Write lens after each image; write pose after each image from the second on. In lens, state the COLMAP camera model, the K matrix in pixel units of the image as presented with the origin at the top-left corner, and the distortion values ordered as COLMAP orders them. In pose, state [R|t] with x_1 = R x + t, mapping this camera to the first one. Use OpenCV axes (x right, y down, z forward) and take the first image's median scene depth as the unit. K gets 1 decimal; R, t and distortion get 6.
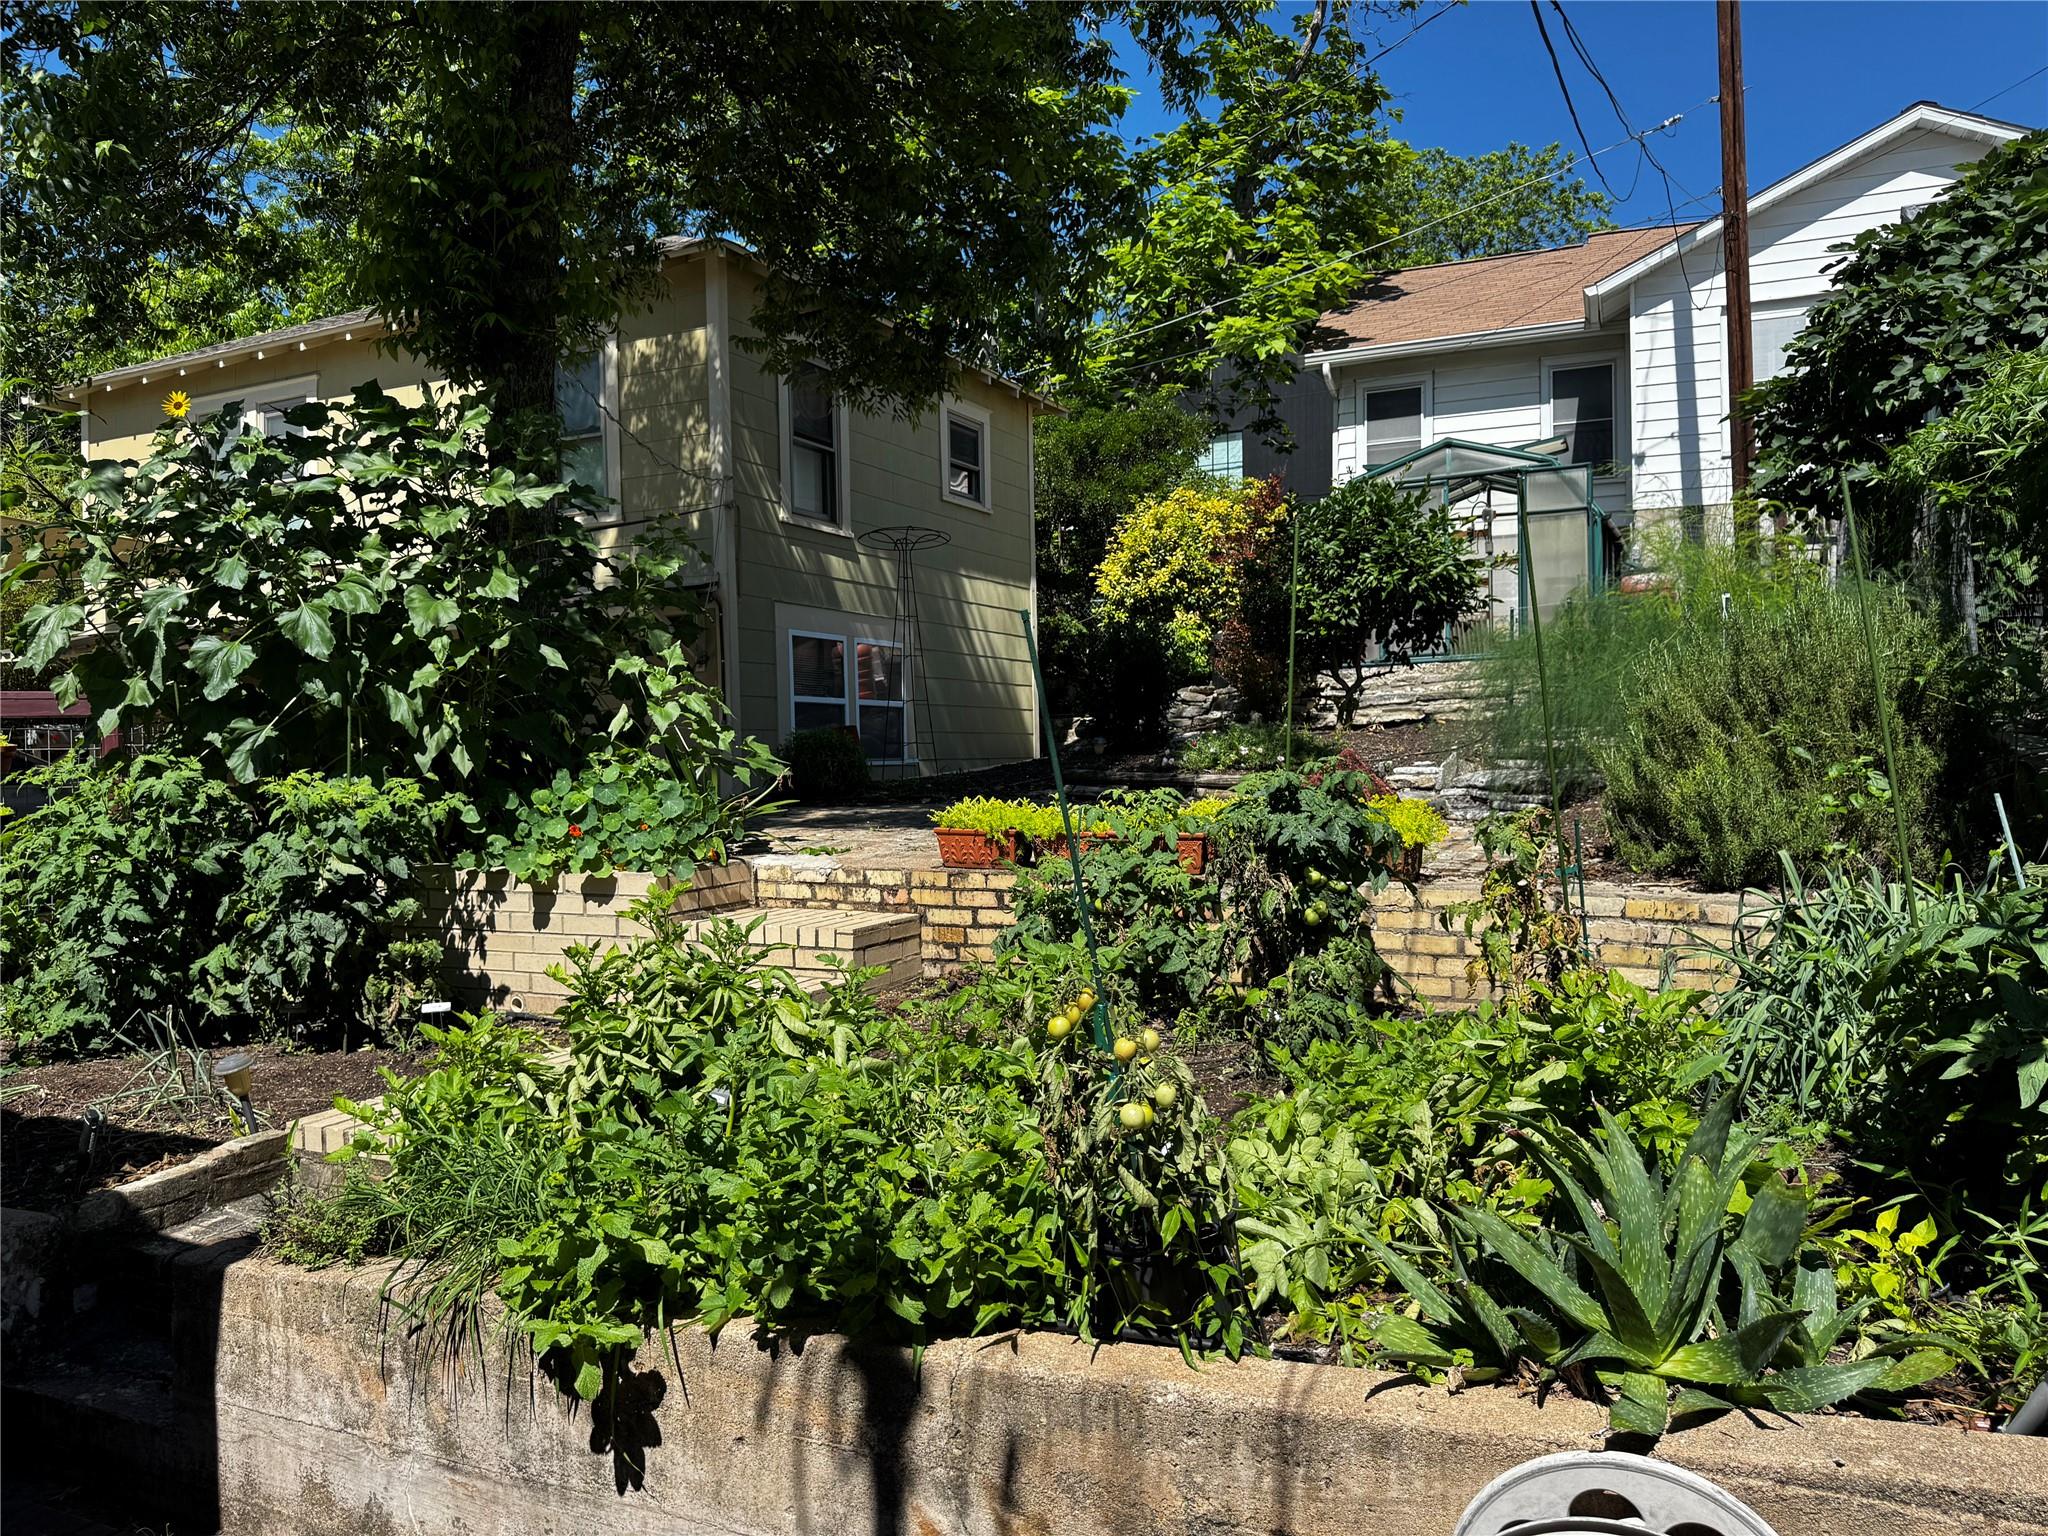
lens RADIAL K [[1421.2, 0, 1024.0], [0, 1421.2, 768.0], [0, 0, 1]] dist [0.152789, -0.209181]
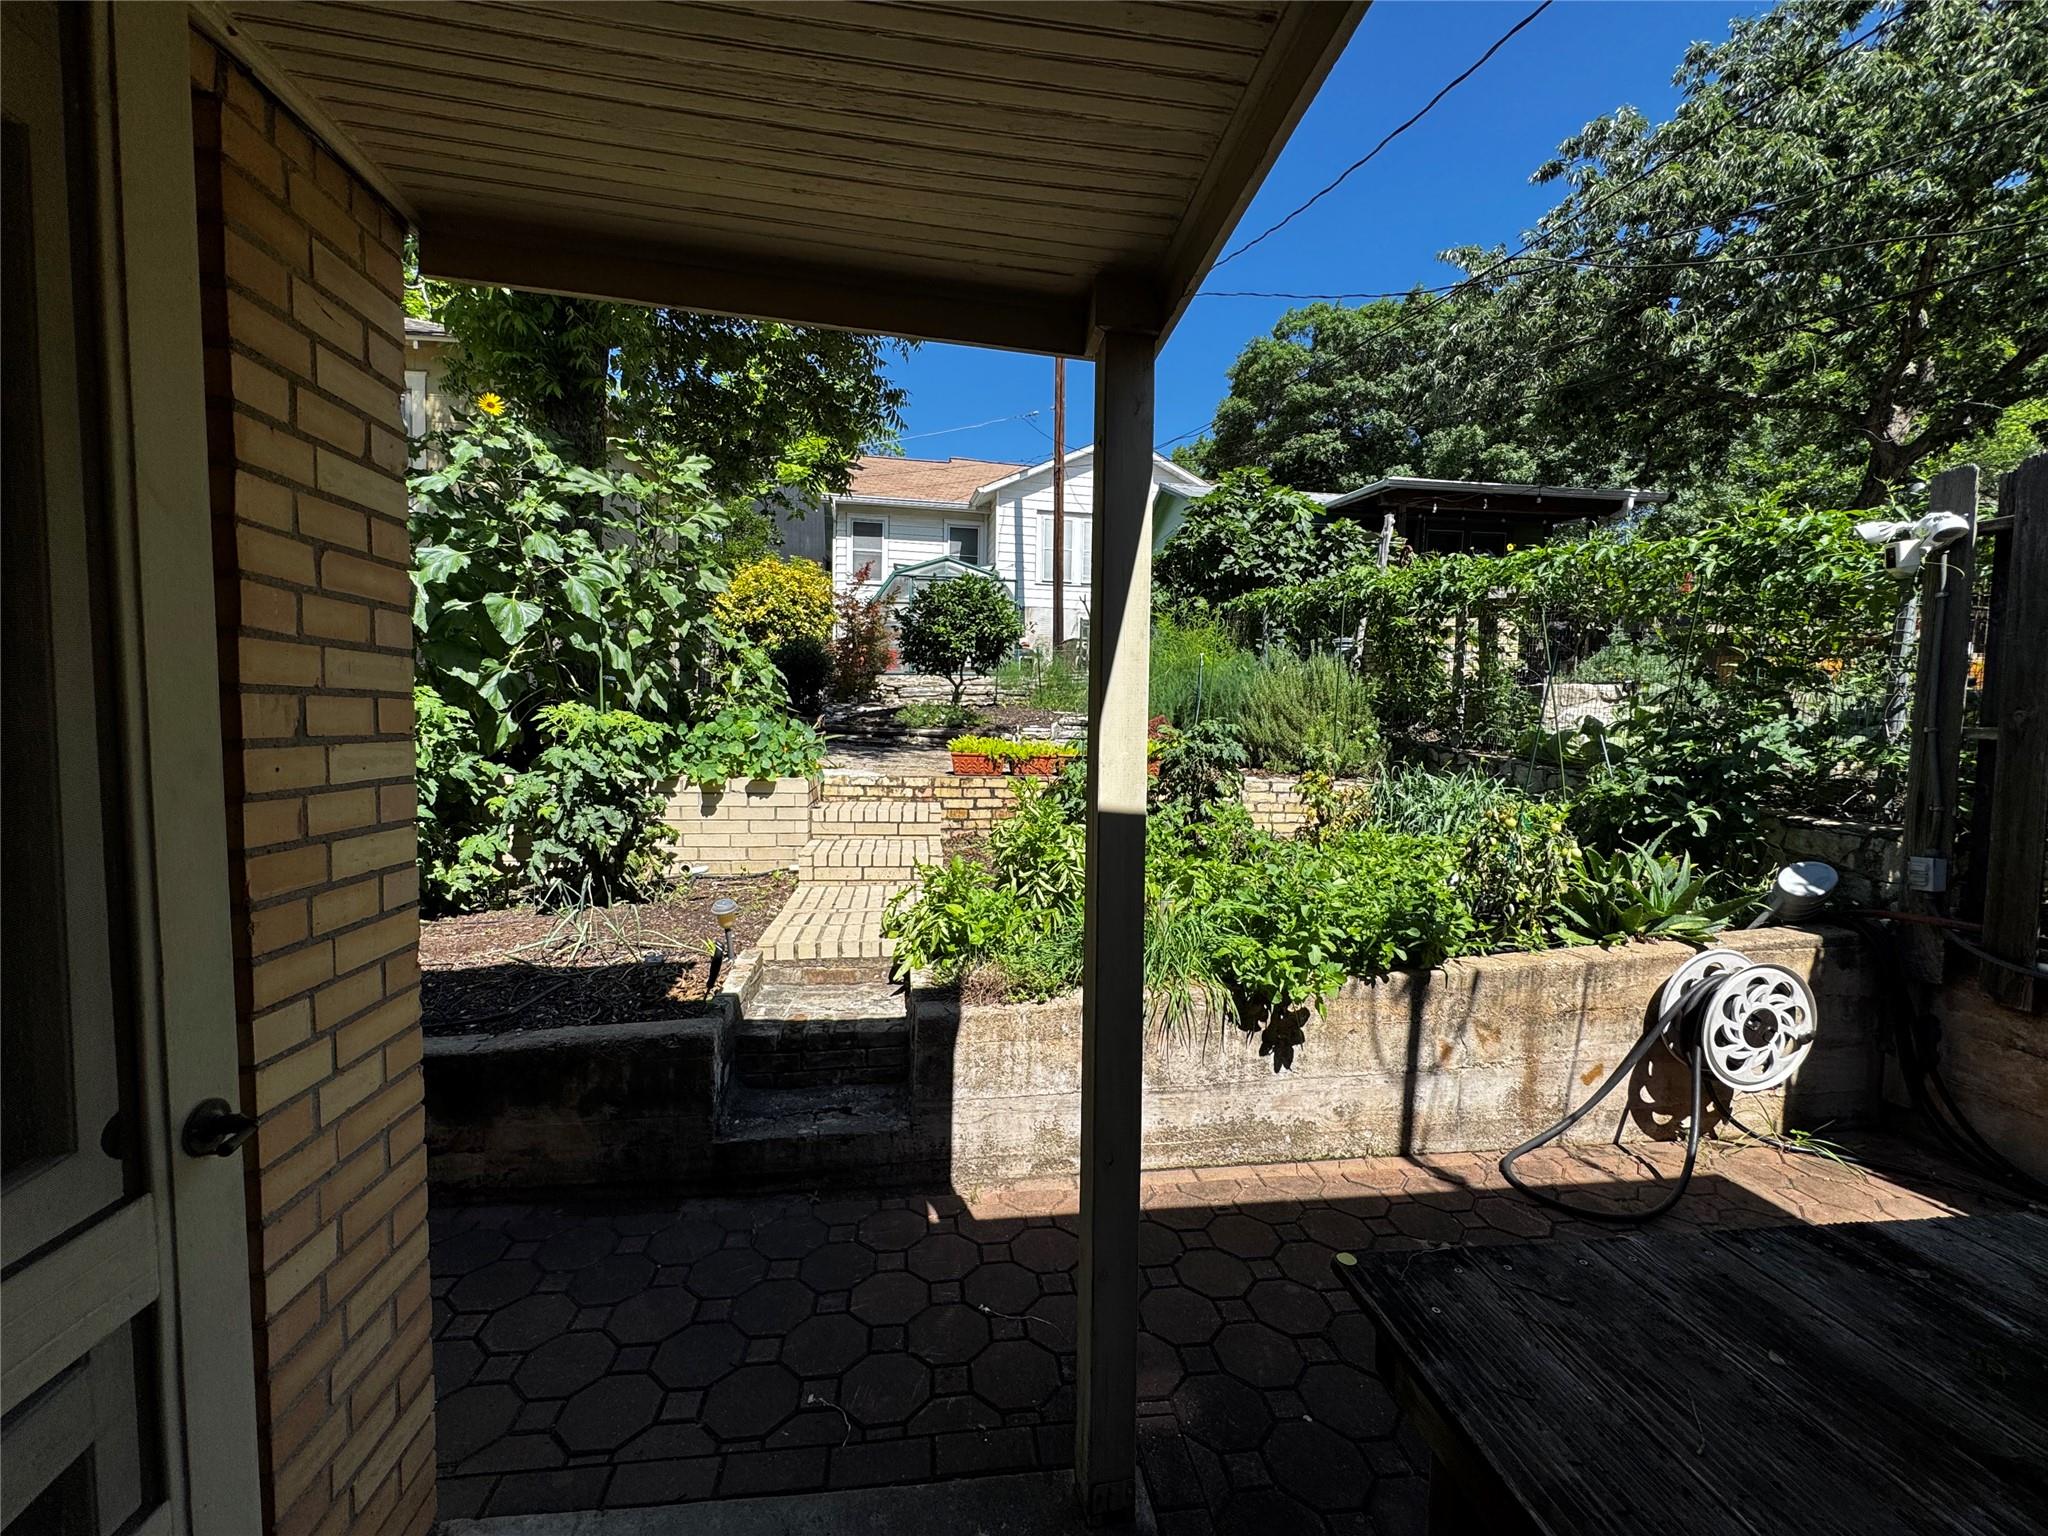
lens RADIAL K [[817.8, 0, 1021.1], [0, 817.8, 768.7], [0, 0, 1]] dist [-0.002169, -0.000330]
pose [[0.837956, 0.002249, 0.545733, -0.527143], [-0.024278, 0.999155, 0.033161, 0.027110], [-0.545197, -0.041037, 0.837303, 0.128994]]
